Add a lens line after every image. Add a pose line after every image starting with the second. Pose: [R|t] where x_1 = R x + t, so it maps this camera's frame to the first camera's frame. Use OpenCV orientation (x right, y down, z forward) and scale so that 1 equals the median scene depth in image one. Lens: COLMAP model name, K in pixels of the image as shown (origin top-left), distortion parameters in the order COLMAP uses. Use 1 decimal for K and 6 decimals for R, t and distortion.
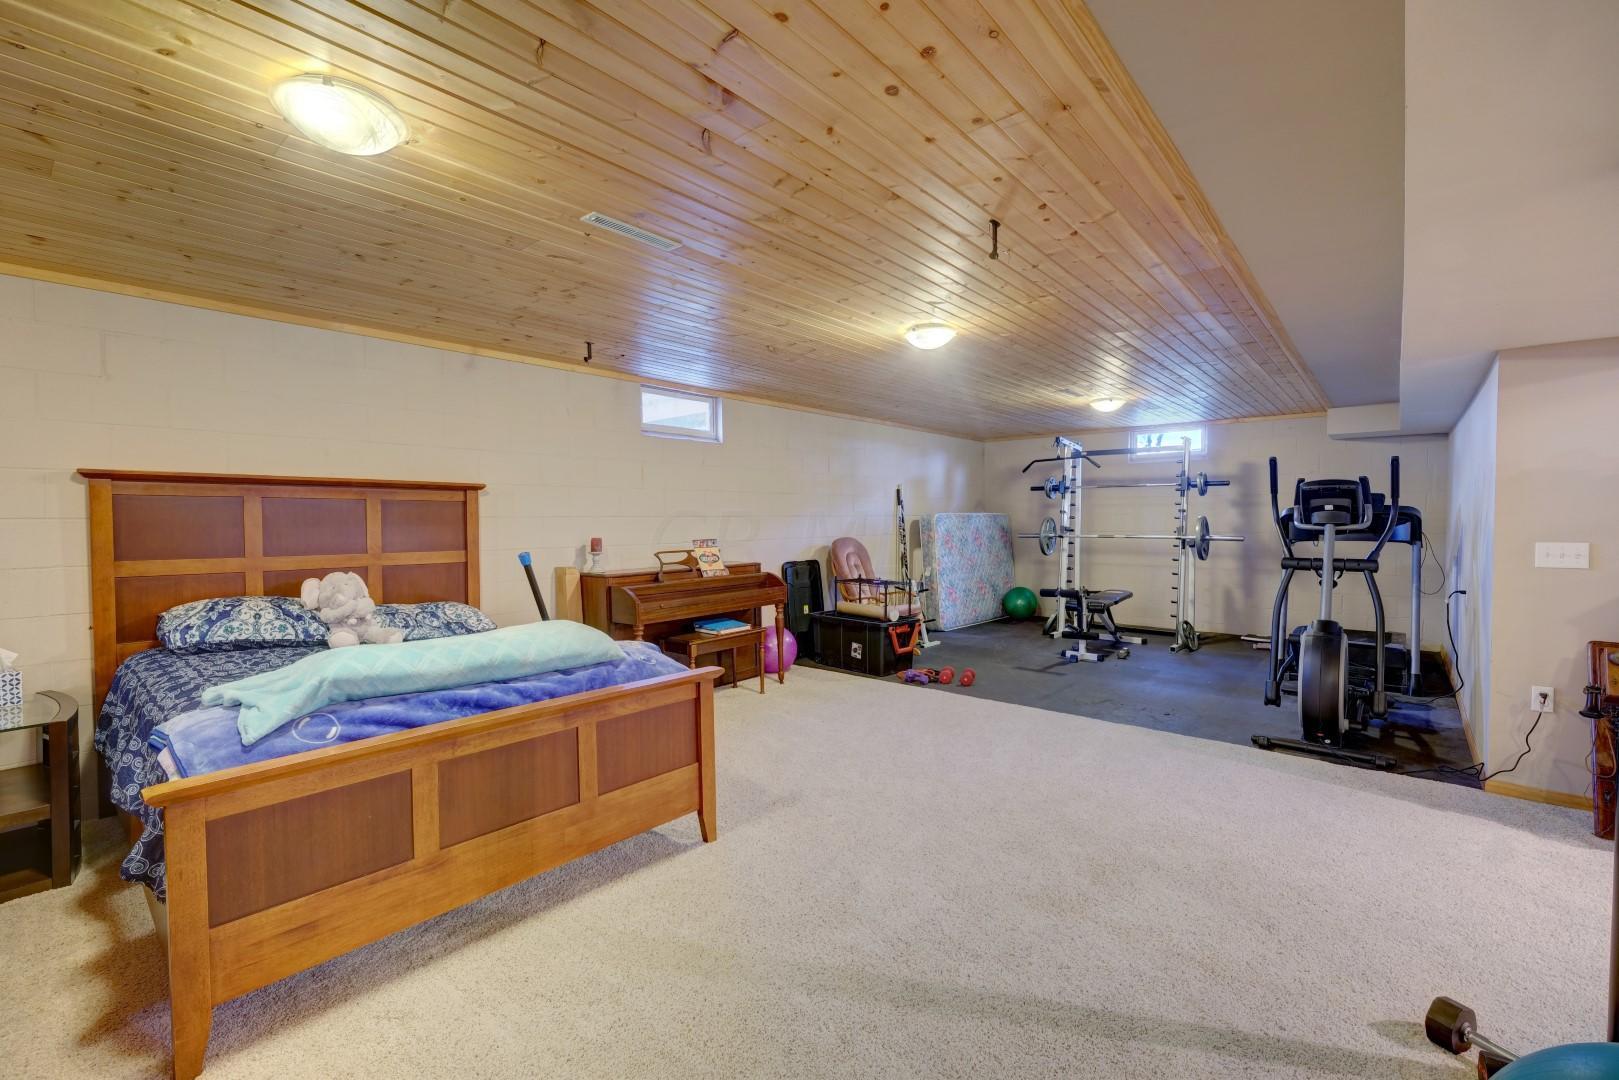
lens RADIAL K [[701.8, 0, 807.6], [0, 701.8, 535.2], [0, 0, 1]] dist [-0.002876, -0.000060]
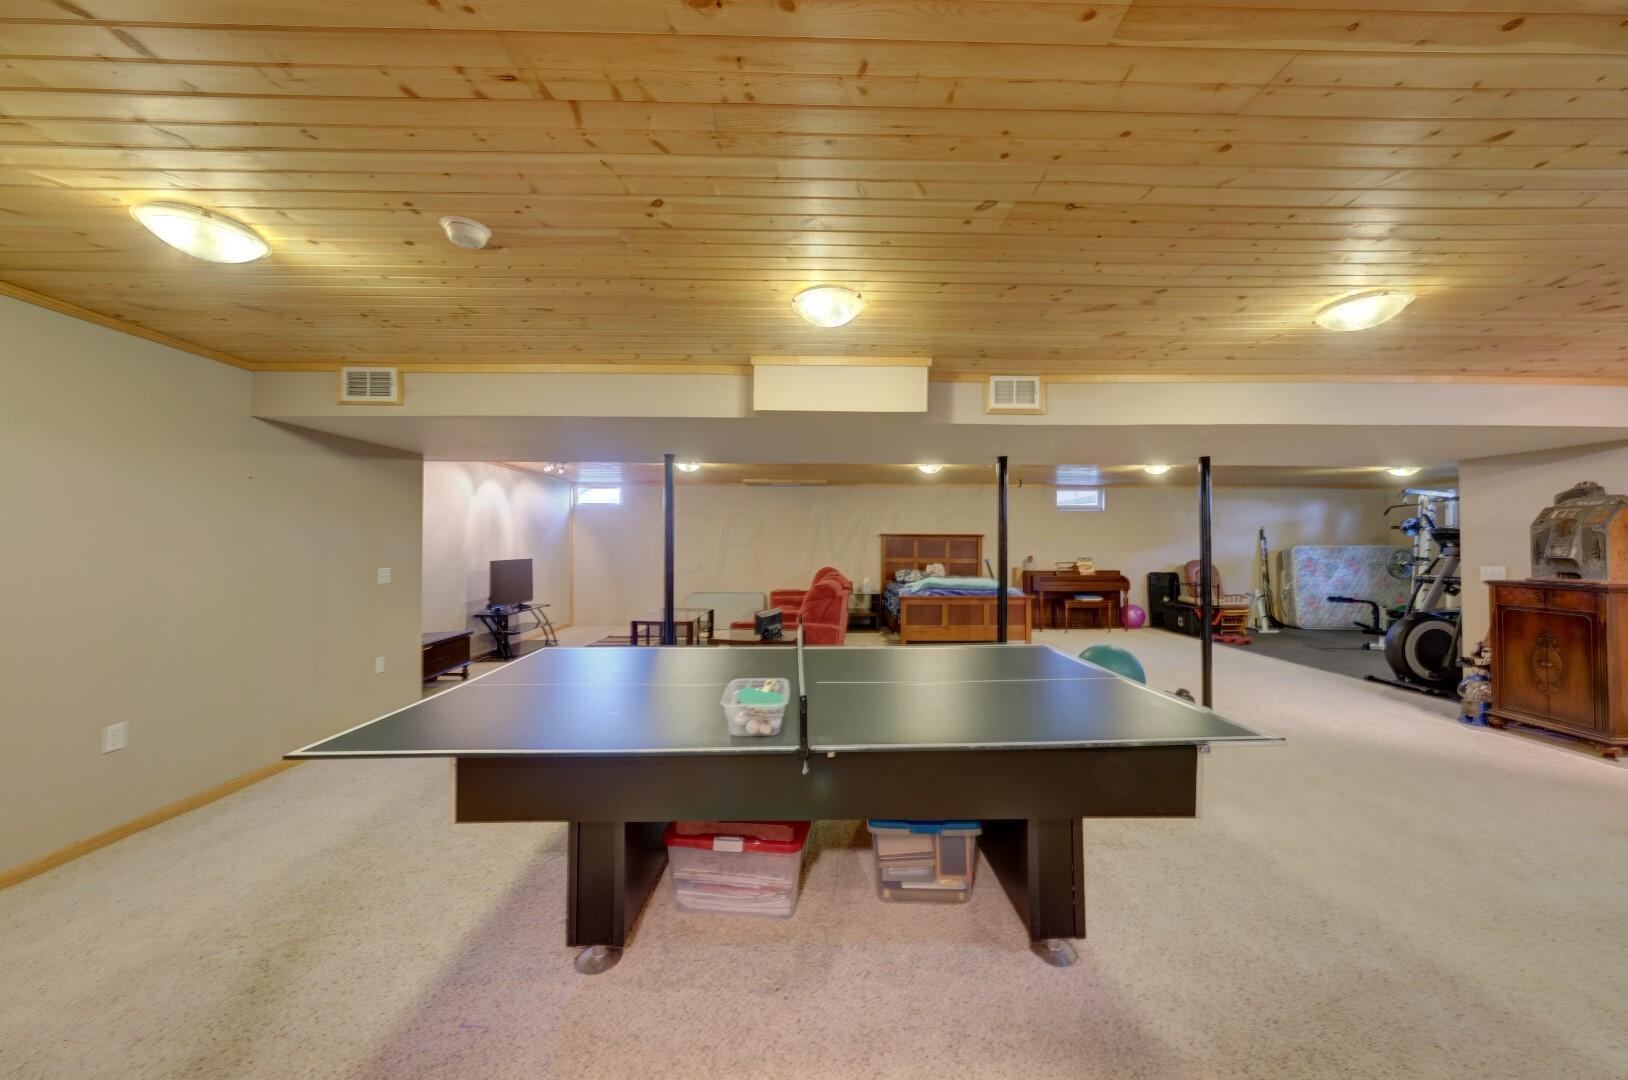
lens RADIAL K [[546.8, 0, 821.4], [0, 546.8, 546.6], [0, 0, 1]] dist [-0.002181, 0.002965]
pose [[0.664355, 0.006151, -0.747392, 0.704437], [-0.025133, 0.999584, -0.014114, 0.019704], [0.746994, 0.028161, 0.664234, -0.876859]]
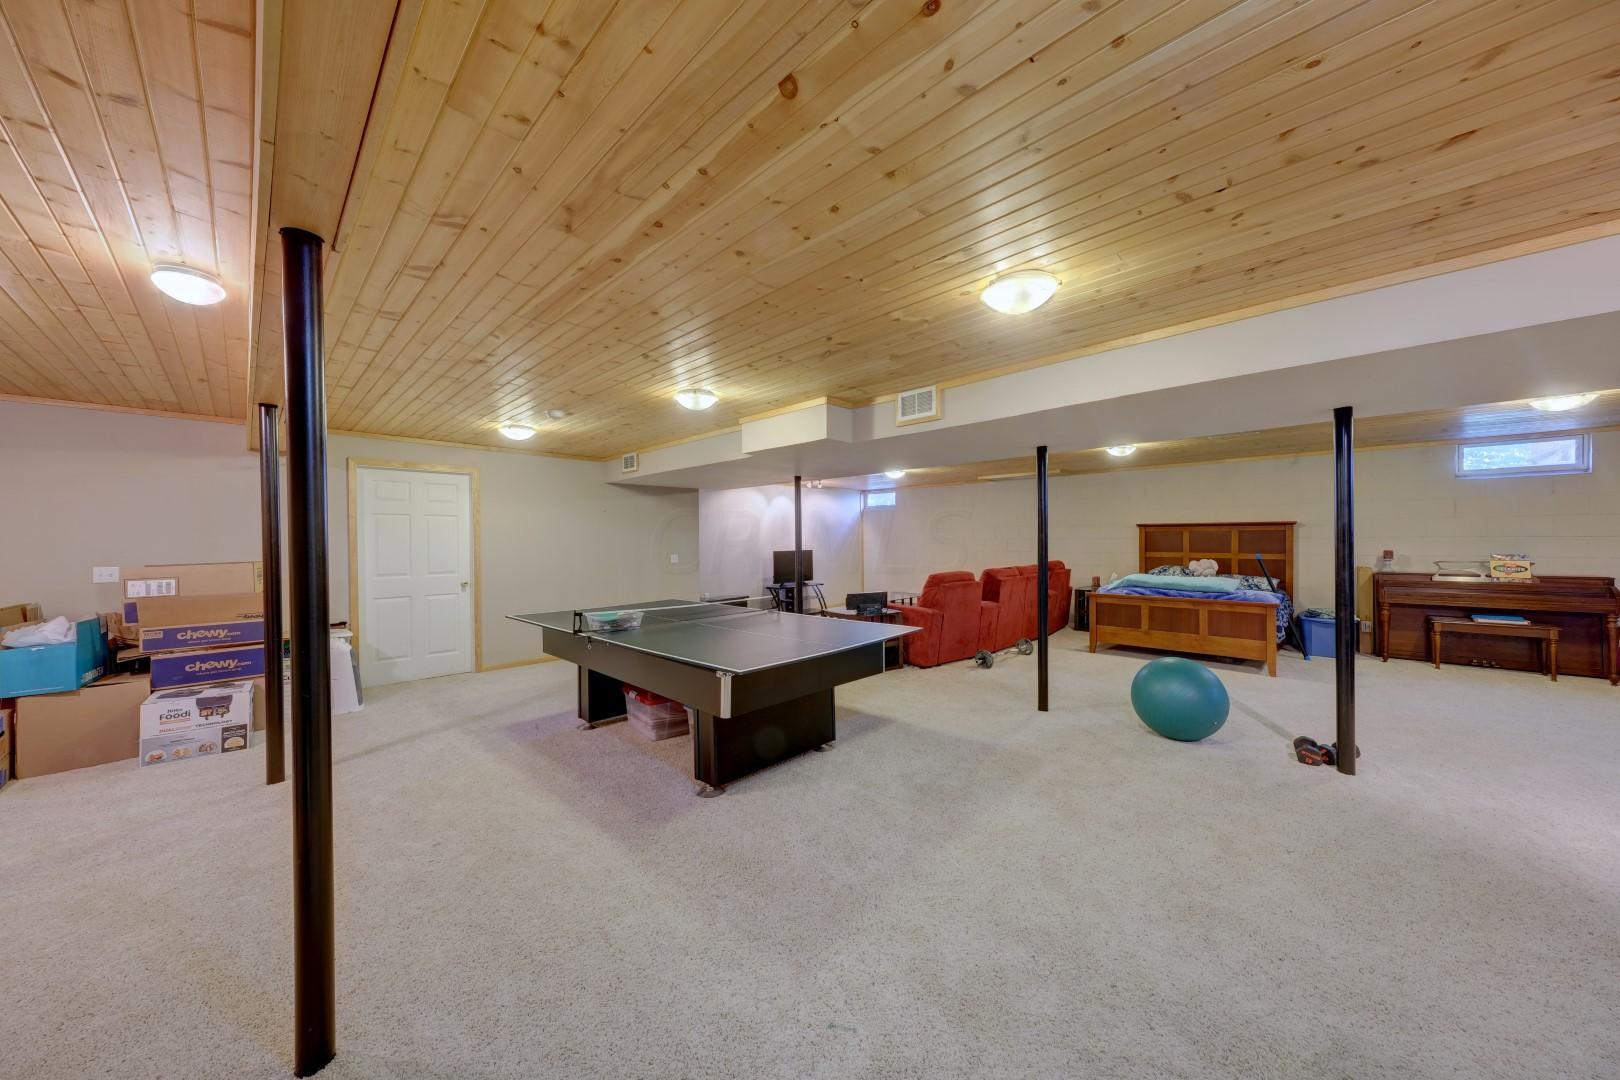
lens RADIAL K [[544.1, 0, 811.3], [0, 544.1, 541.9], [0, 0, 1]] dist [-0.002181, 0.002965]
pose [[-0.057505, 0.008035, -0.998313, 1.170748], [-0.019486, 0.999768, 0.009169, -0.000792], [0.998155, 0.019980, -0.057335, -0.294764]]
